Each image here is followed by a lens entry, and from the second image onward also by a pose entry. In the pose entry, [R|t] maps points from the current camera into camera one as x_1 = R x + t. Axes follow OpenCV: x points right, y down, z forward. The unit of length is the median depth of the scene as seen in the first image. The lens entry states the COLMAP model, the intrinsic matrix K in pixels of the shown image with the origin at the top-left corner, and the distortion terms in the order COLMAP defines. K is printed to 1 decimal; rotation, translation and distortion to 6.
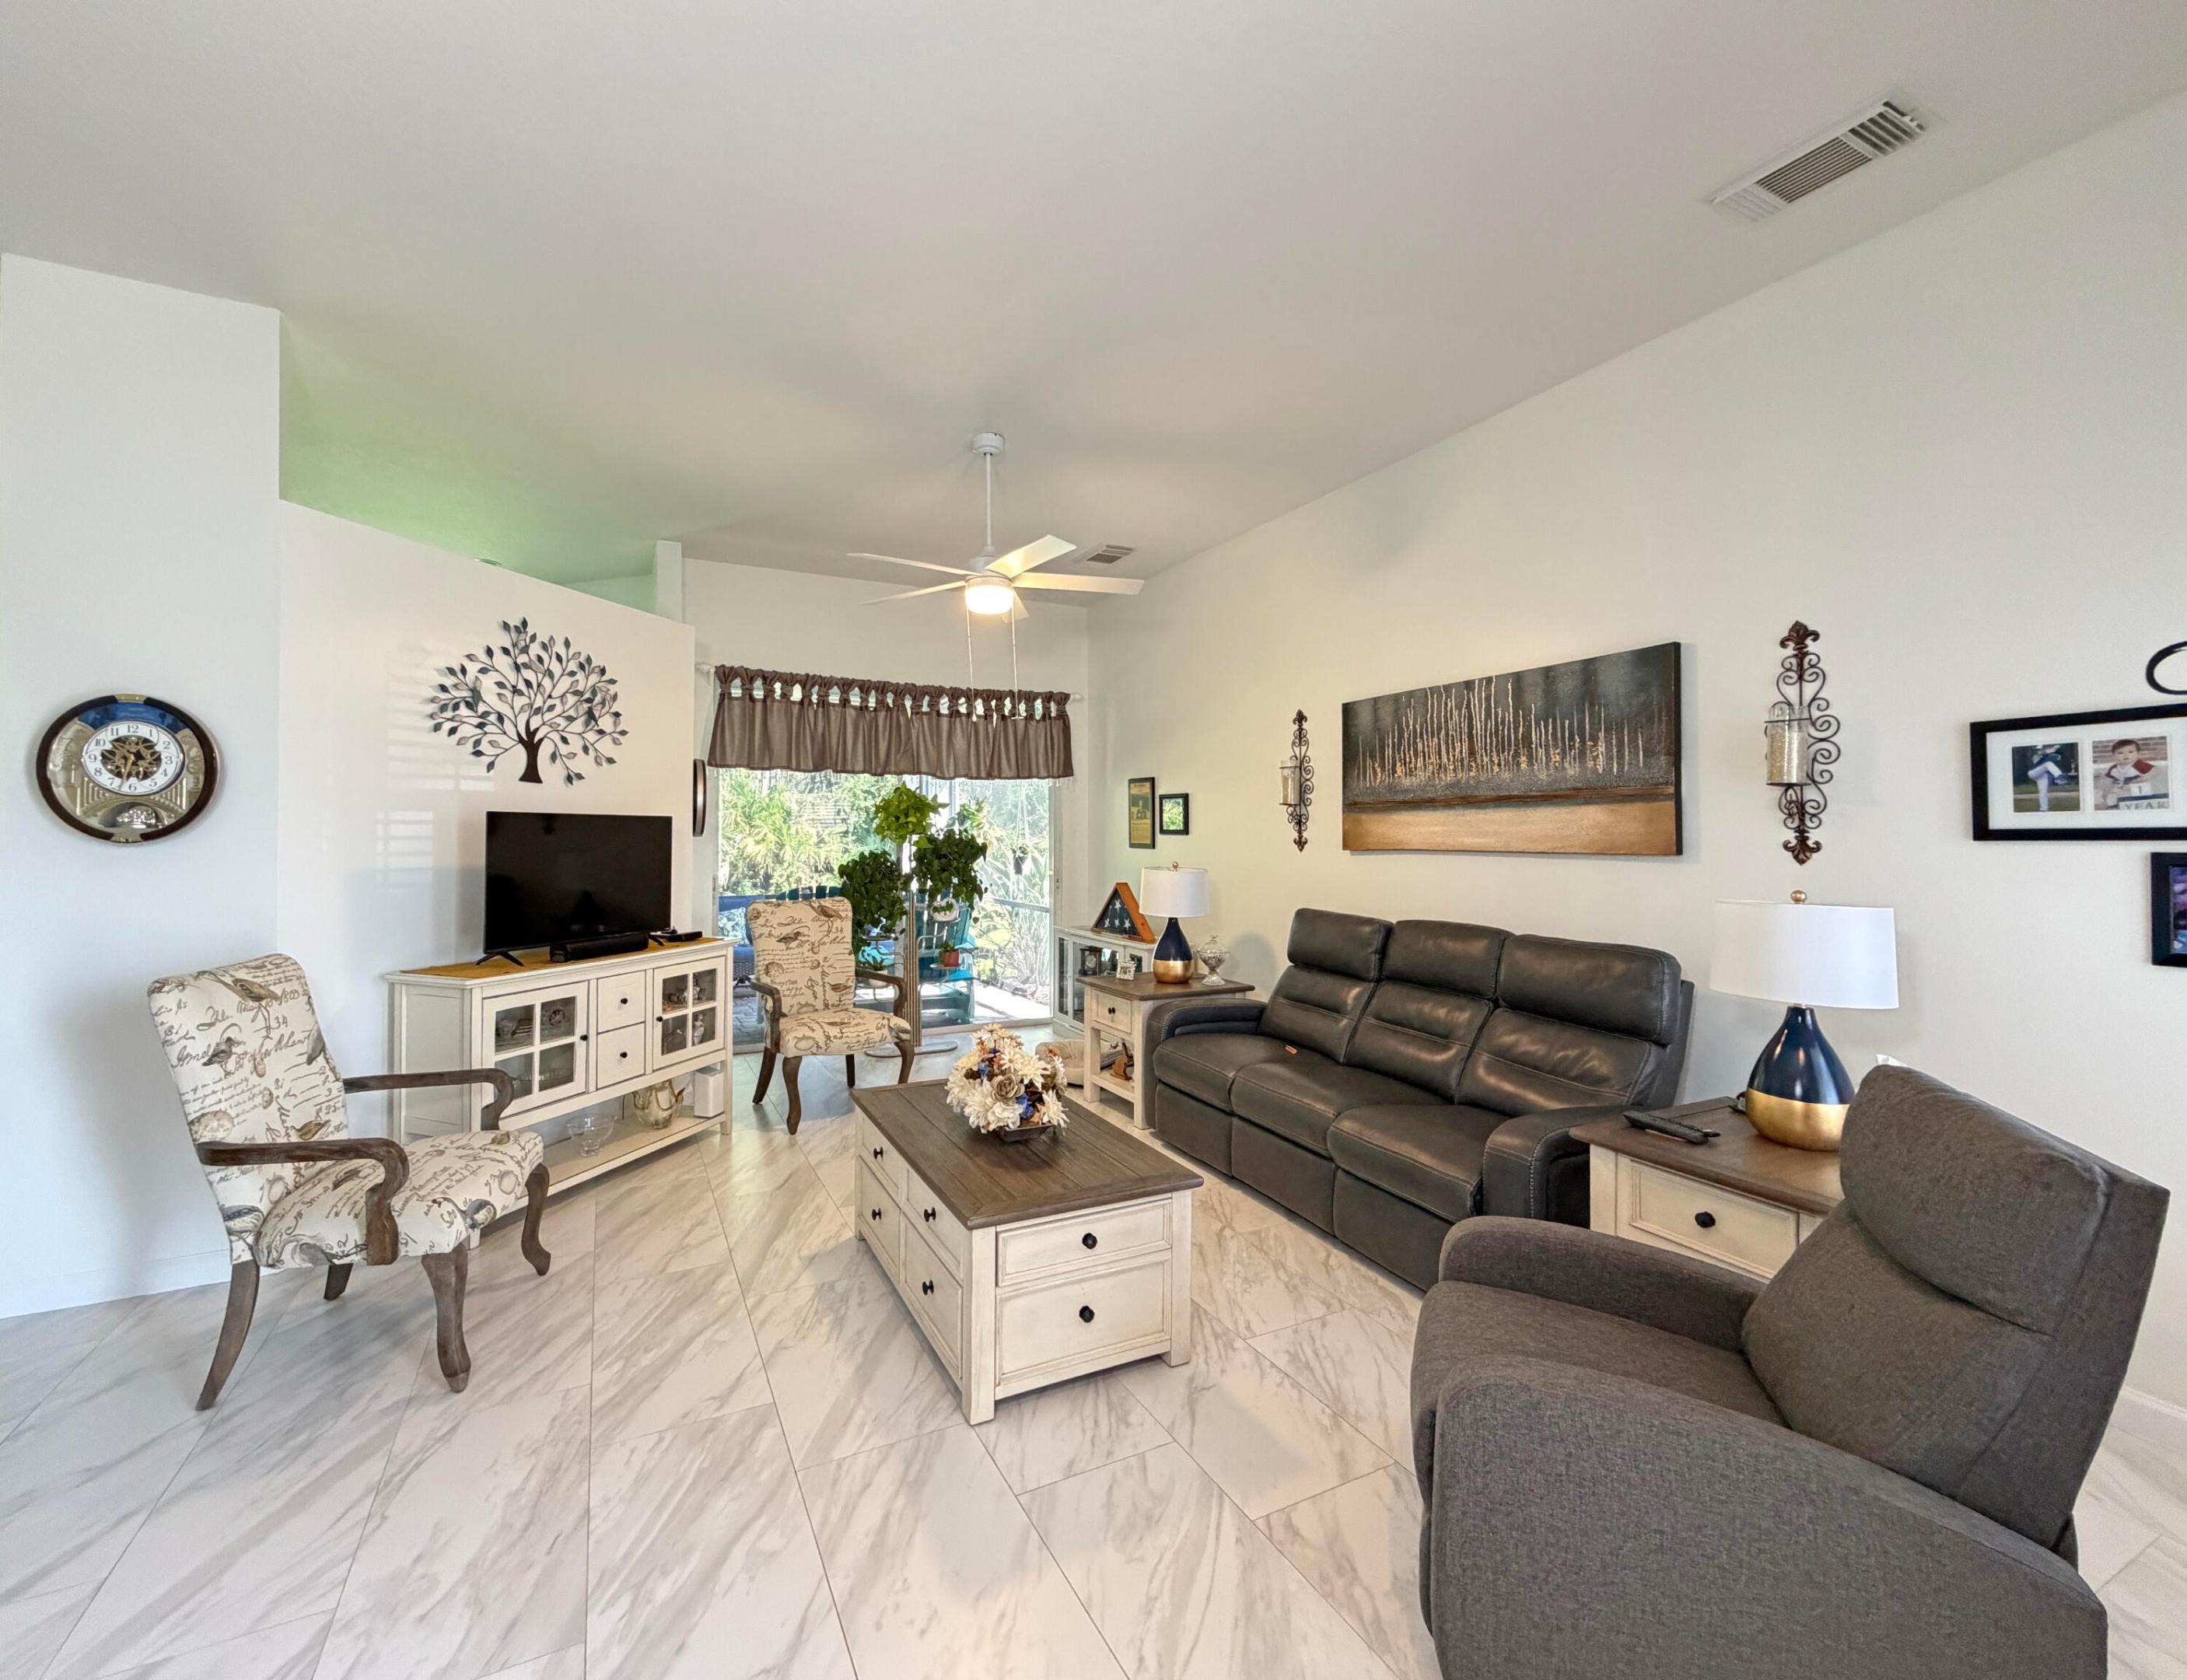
lens RADIAL K [[898.1, 0, 1035.6], [0, 898.1, 833.9], [0, 0, 1]] dist [0.000638, 0.000036]
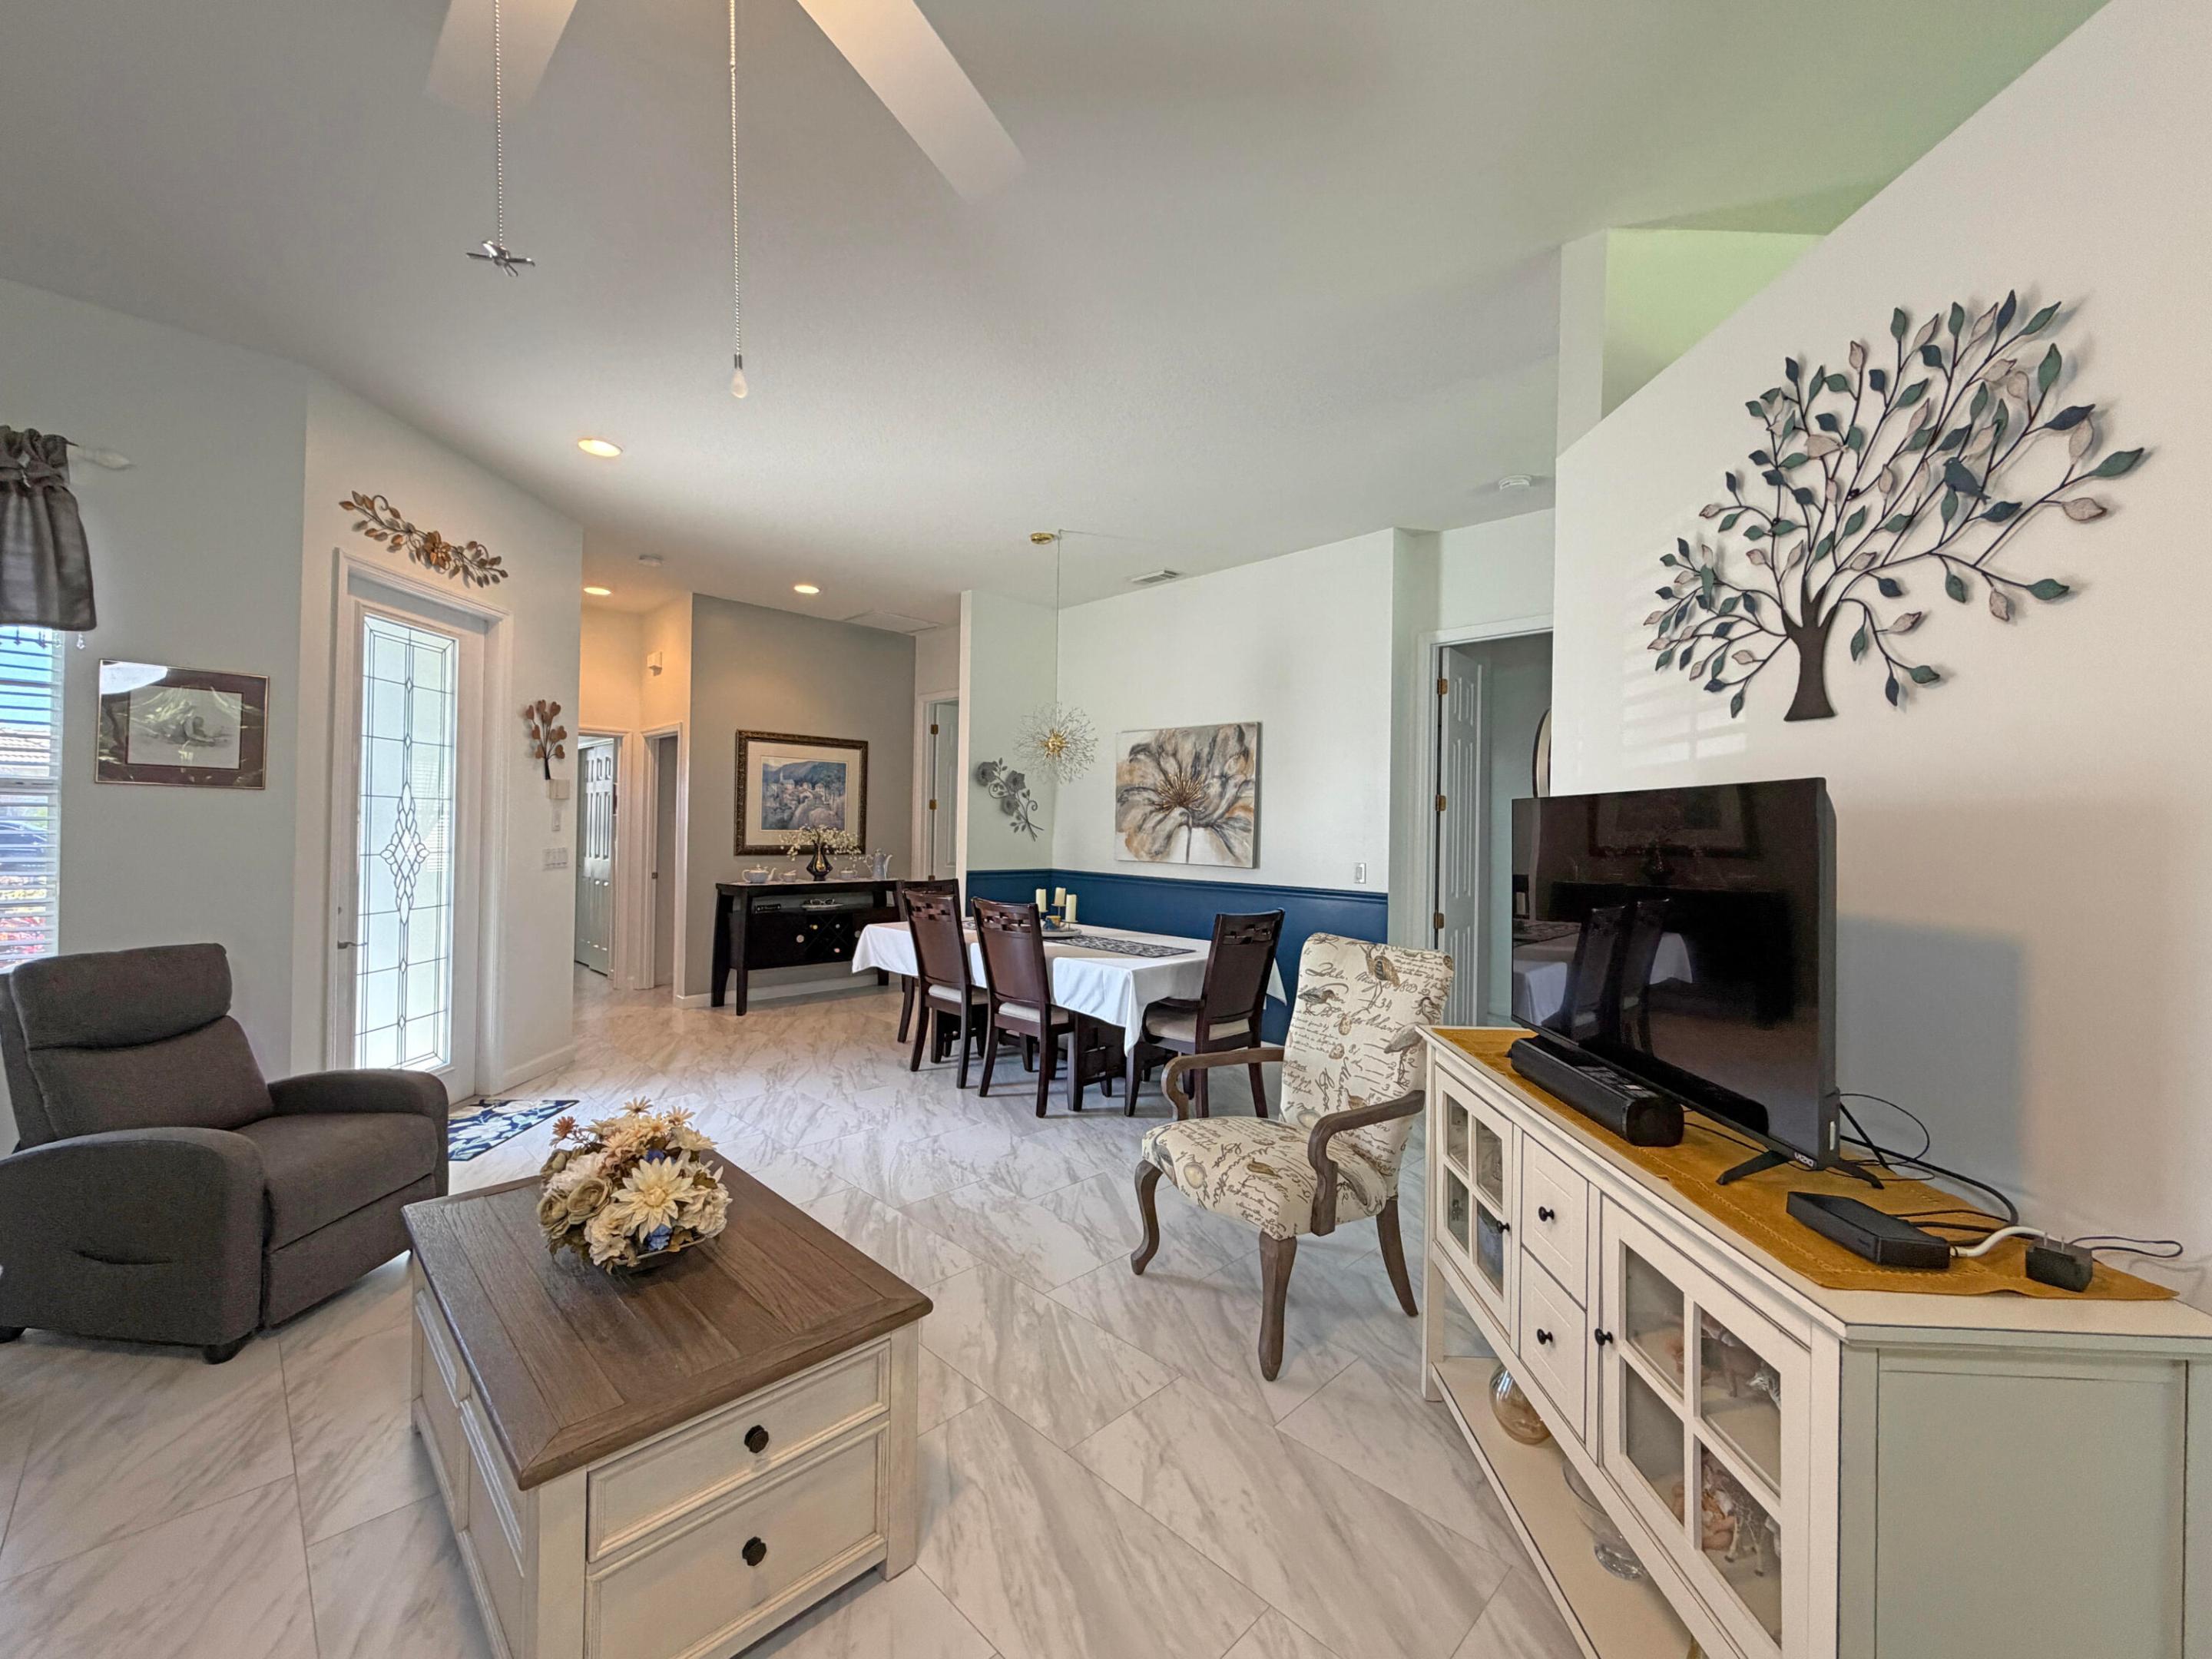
lens RADIAL K [[887.0, 0, 1096.3], [0, 887.0, 822.5], [0, 0, 1]] dist [0.000158, -0.000030]
pose [[-0.943013, -0.019672, -0.332173, -0.101892], [-0.018606, 0.999806, -0.006390, 0.001082], [0.332235, 0.000155, -0.943197, 1.332249]]
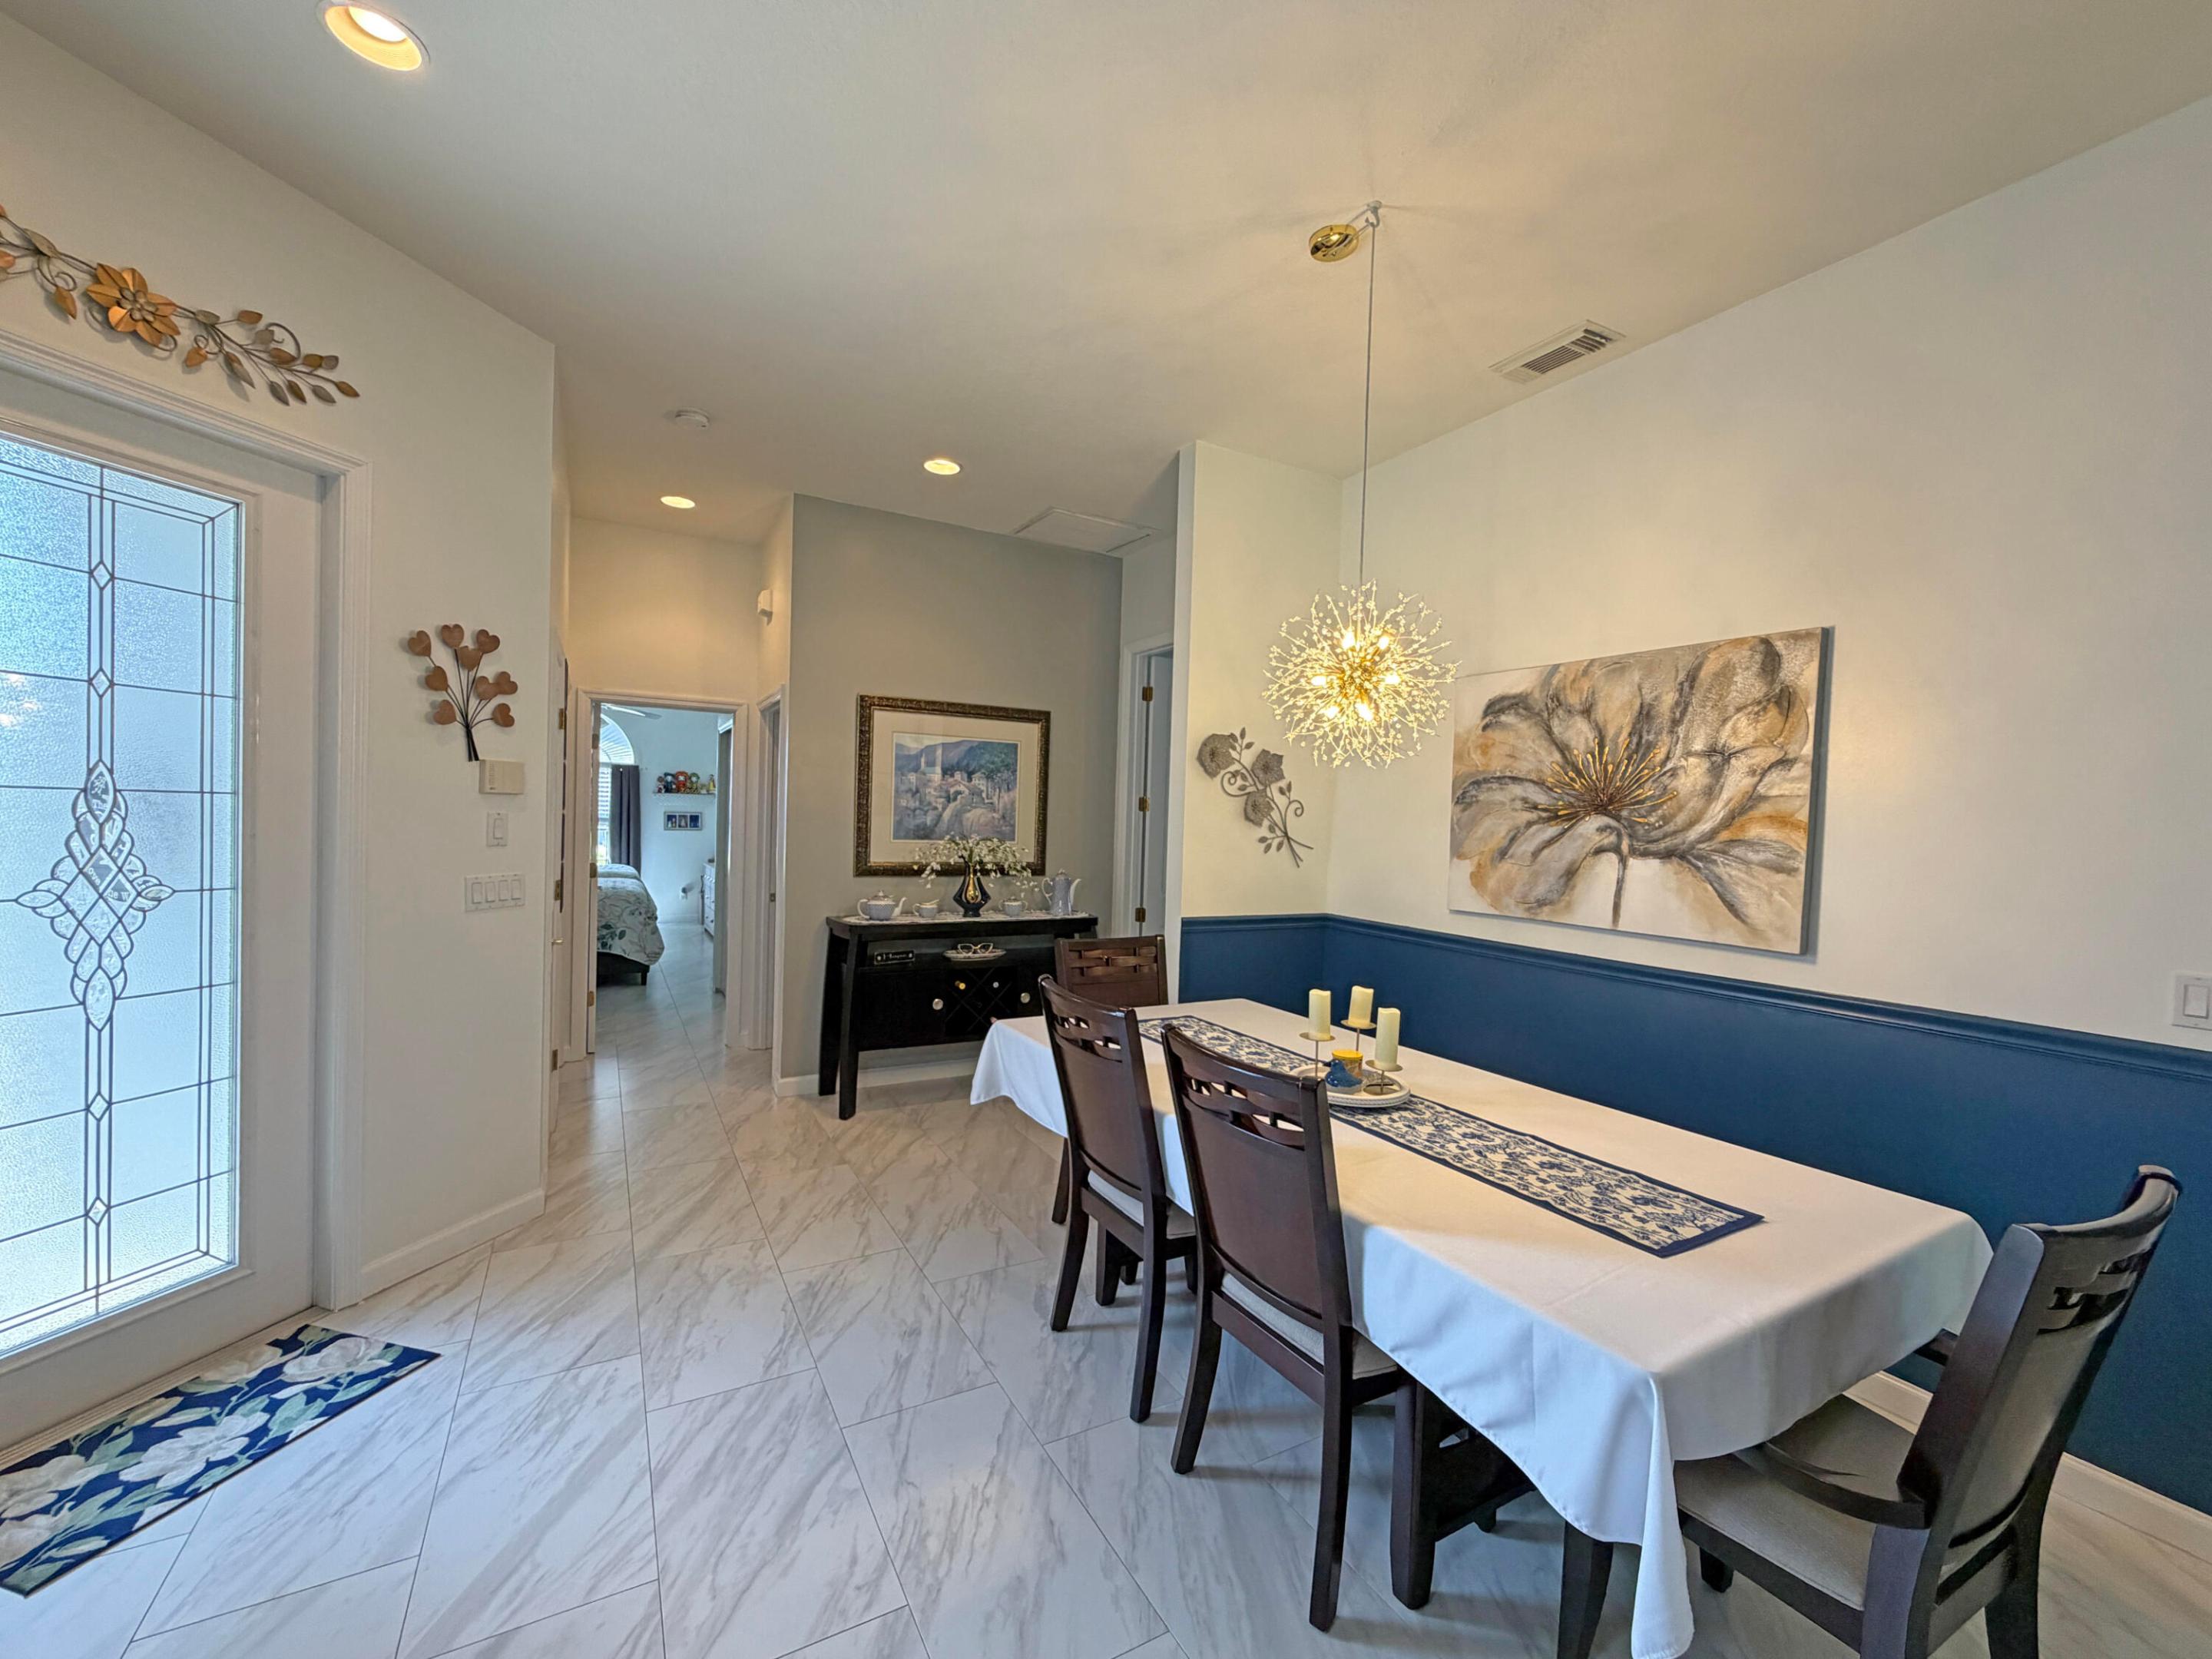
lens RADIAL K [[893.7, 0, 1106.0], [0, 893.7, 829.5], [0, 0, 1]] dist [0.001179, 0.000149]
pose [[-0.997019, -0.031025, -0.070645, -0.277433], [-0.031939, 0.999420, 0.011844, -0.022790], [0.070236, 0.014065, -0.997431, 0.634073]]
